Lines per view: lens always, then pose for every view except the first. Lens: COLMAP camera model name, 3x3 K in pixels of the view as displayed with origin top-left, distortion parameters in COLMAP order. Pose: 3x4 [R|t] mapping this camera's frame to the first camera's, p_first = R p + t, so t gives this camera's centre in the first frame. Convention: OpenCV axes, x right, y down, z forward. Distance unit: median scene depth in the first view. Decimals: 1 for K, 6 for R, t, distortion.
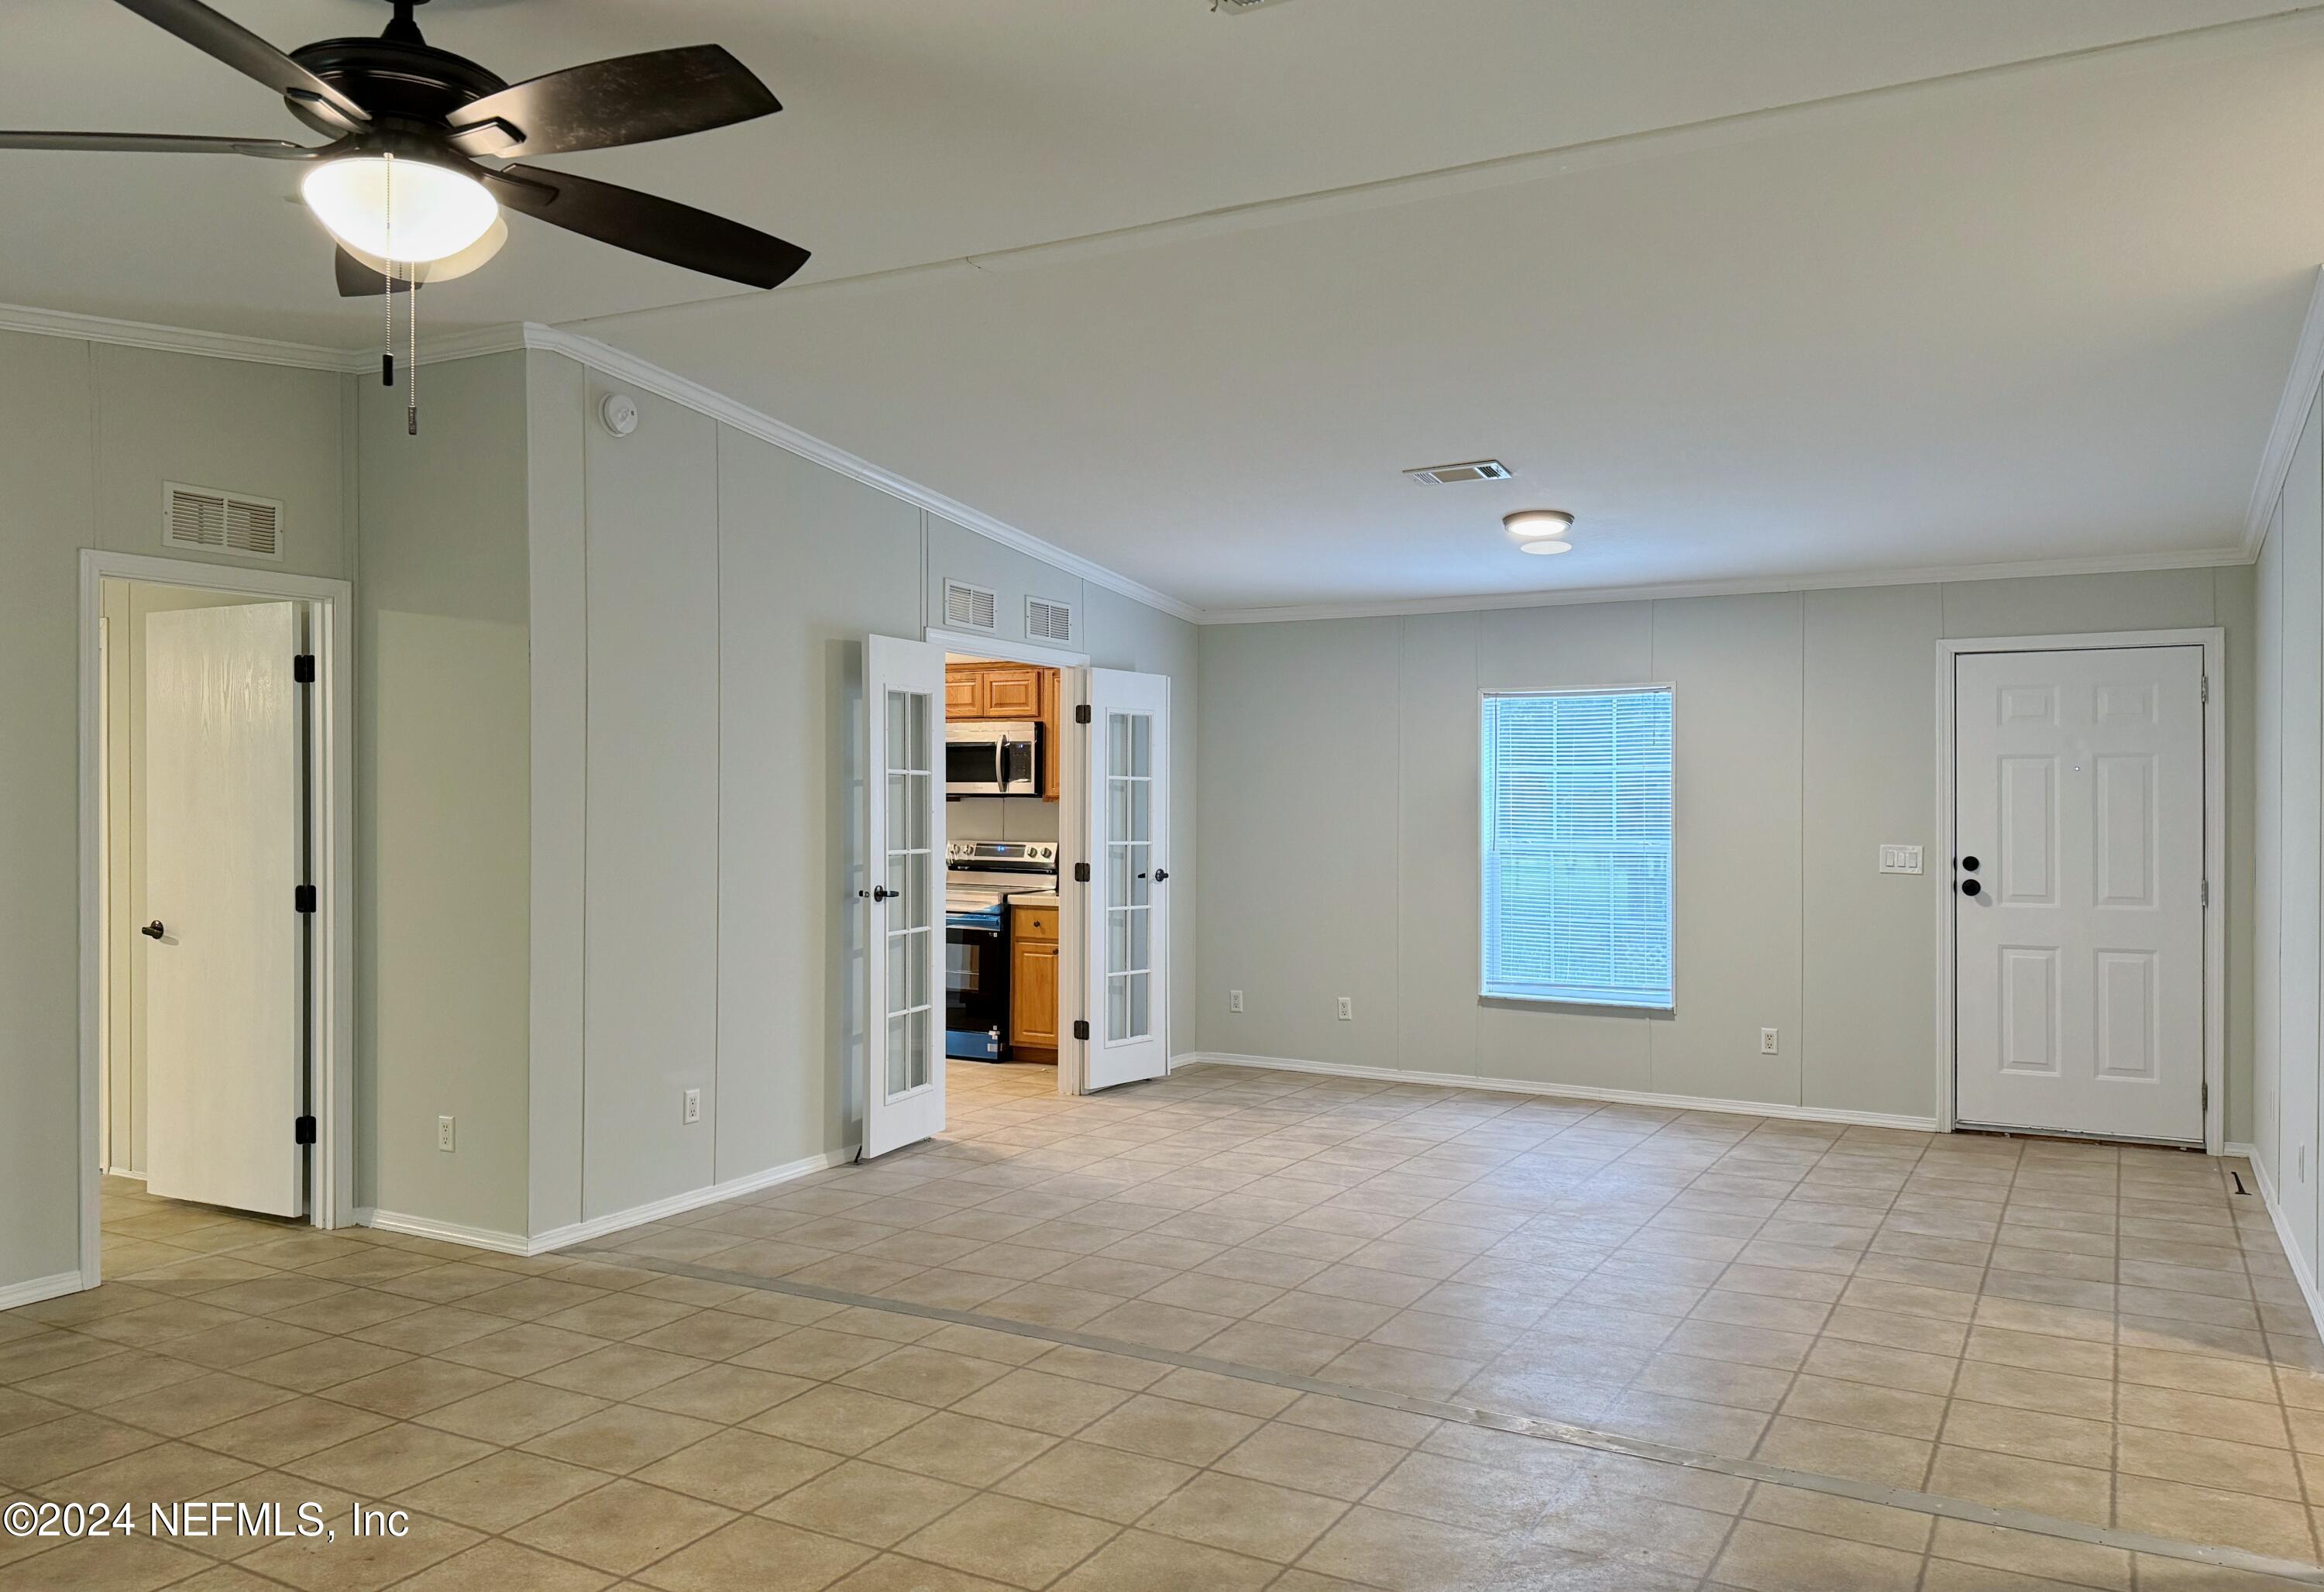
lens RADIAL K [[1748.2, 0, 1162.0], [0, 1748.2, 796.0], [0, 0, 1]] dist [-0.002800, -0.005241]
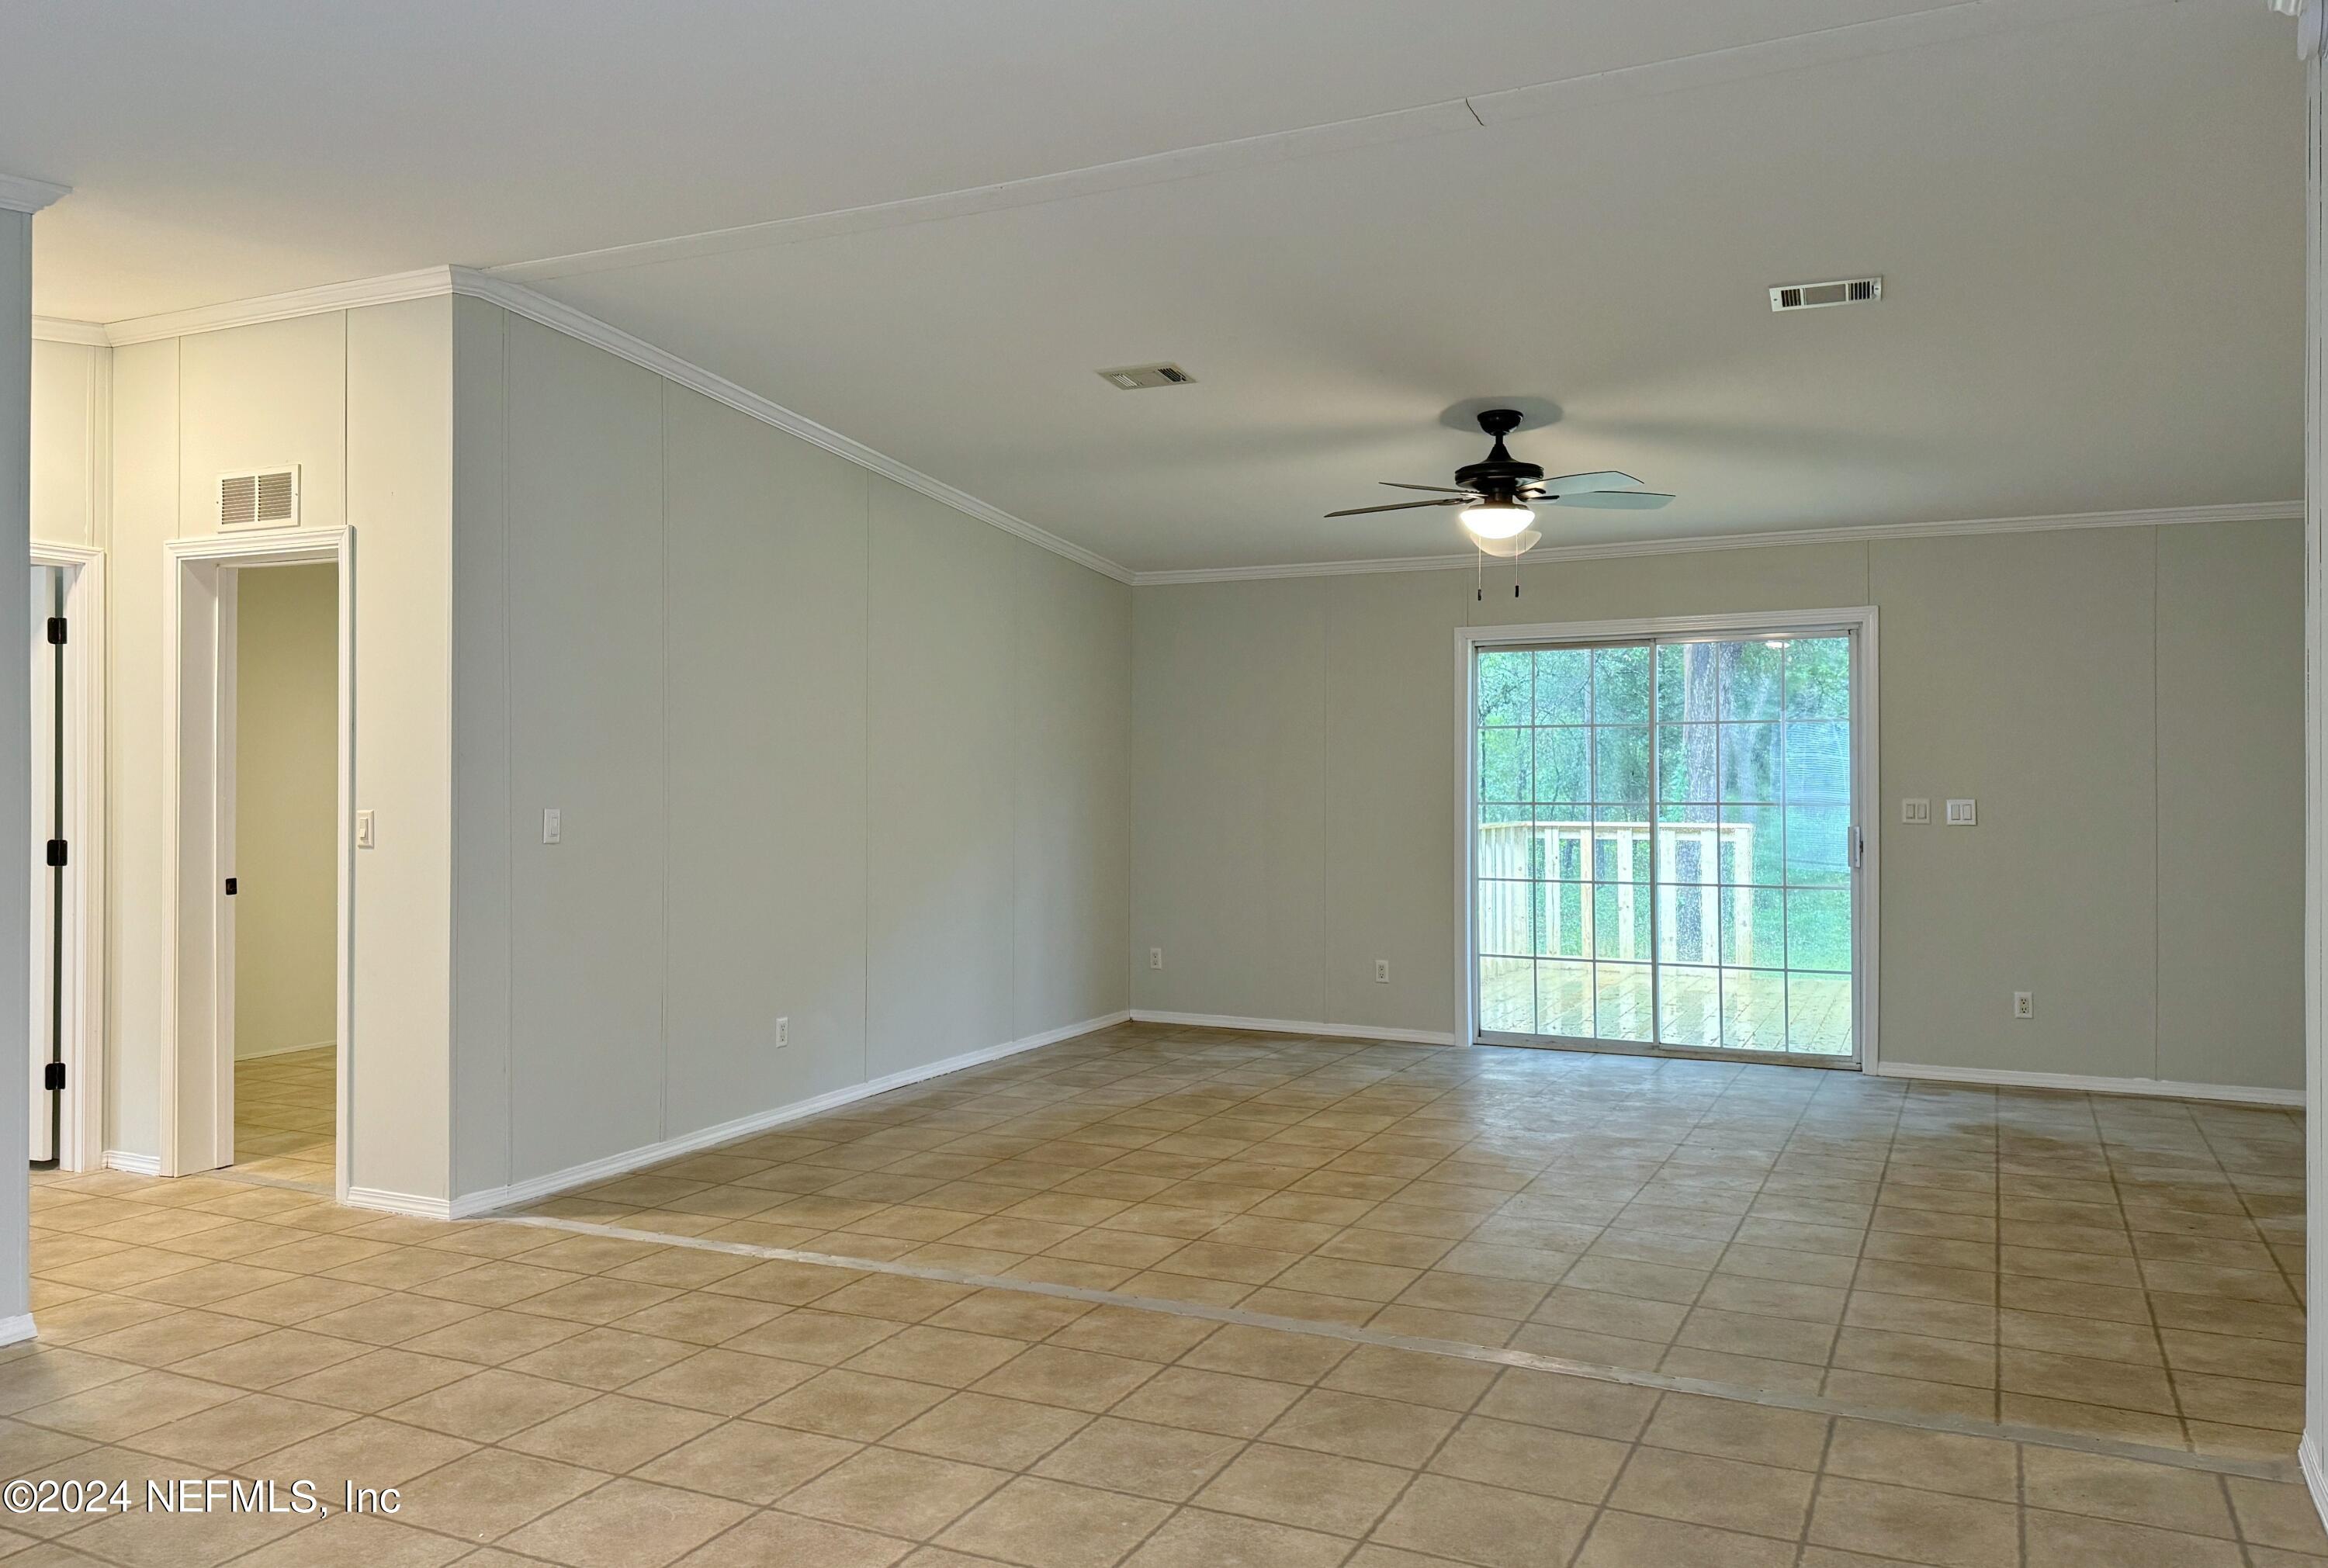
lens RADIAL K [[1687.4, 0, 1164.0], [0, 1687.4, 784.0], [0, 0, 1]] dist [-0.010076, -0.006451]
pose [[-0.998974, -0.001640, -0.045255, 0.079389], [-0.001704, 0.999998, 0.001376, 0.021581], [0.045252, 0.001452, -0.998975, 1.672835]]
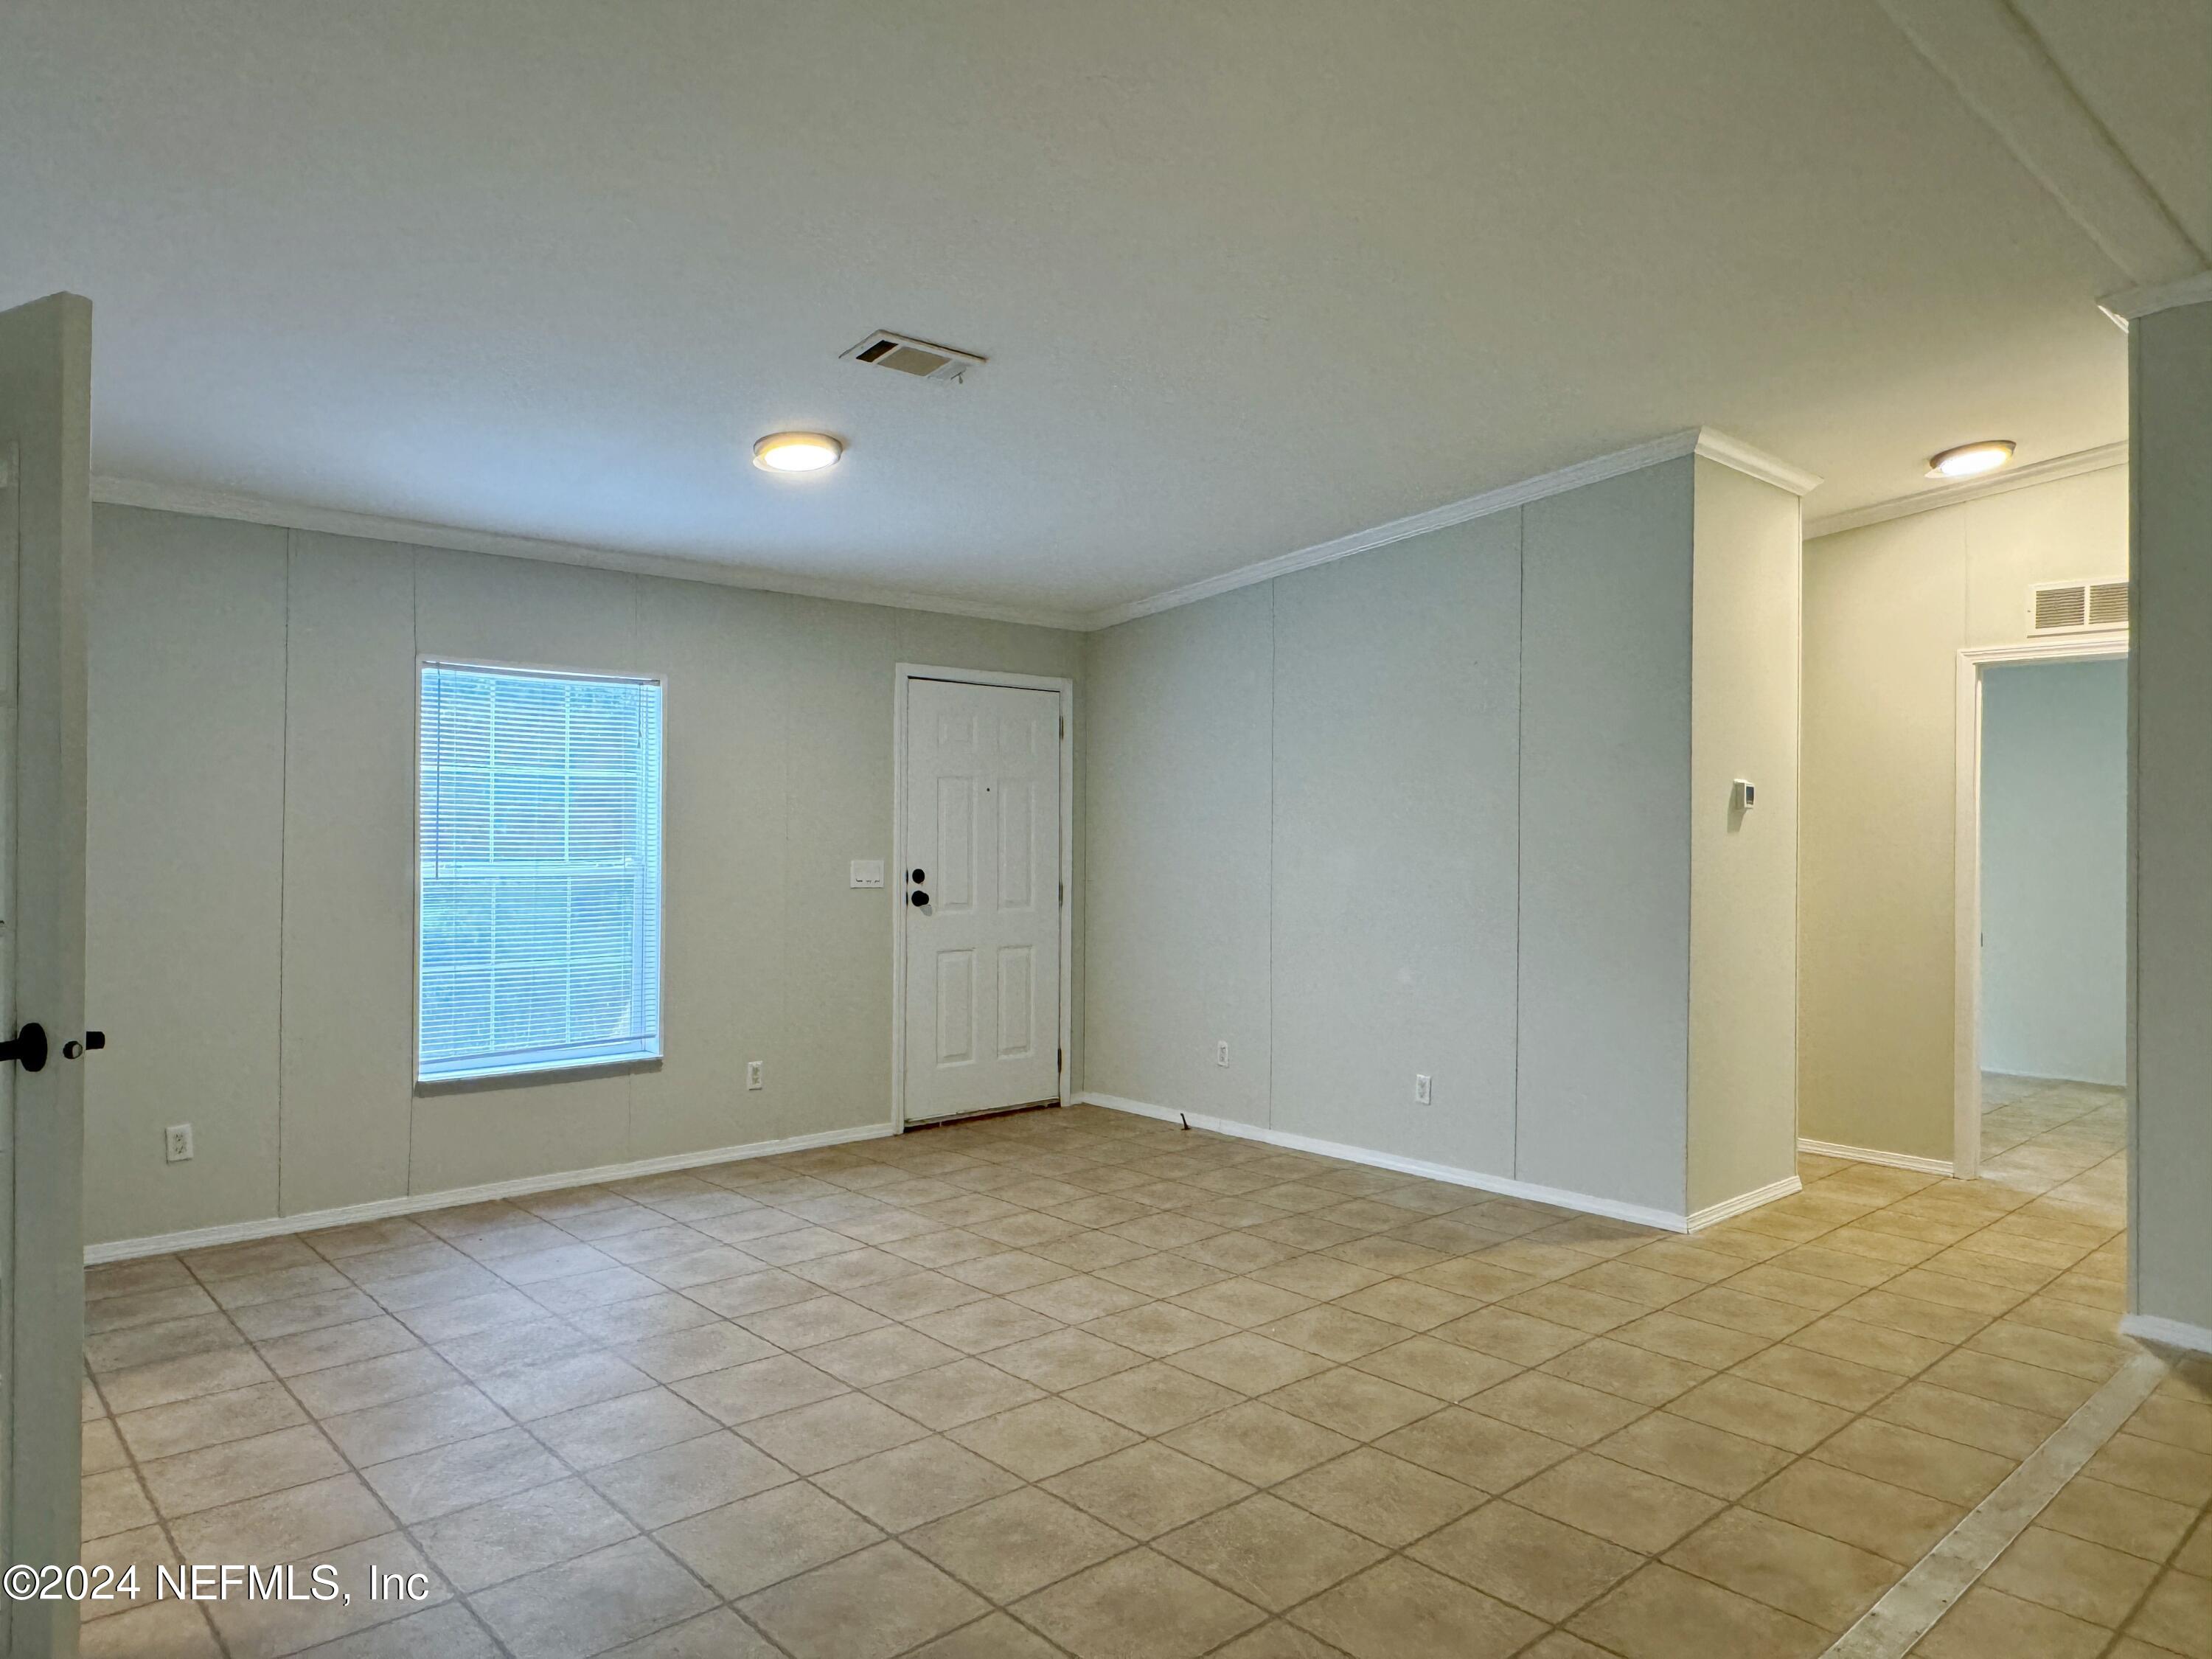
lens RADIAL K [[1393.4, 0, 1104.8], [0, 1393.4, 817.9], [0, 0, 1]] dist [0.001494, 0.002085]
pose [[0.322524, 0.008798, 0.946520, -0.451918], [-0.008450, 0.999944, -0.006415, 0.011641], [-0.946524, -0.005929, 0.322580, 0.925496]]
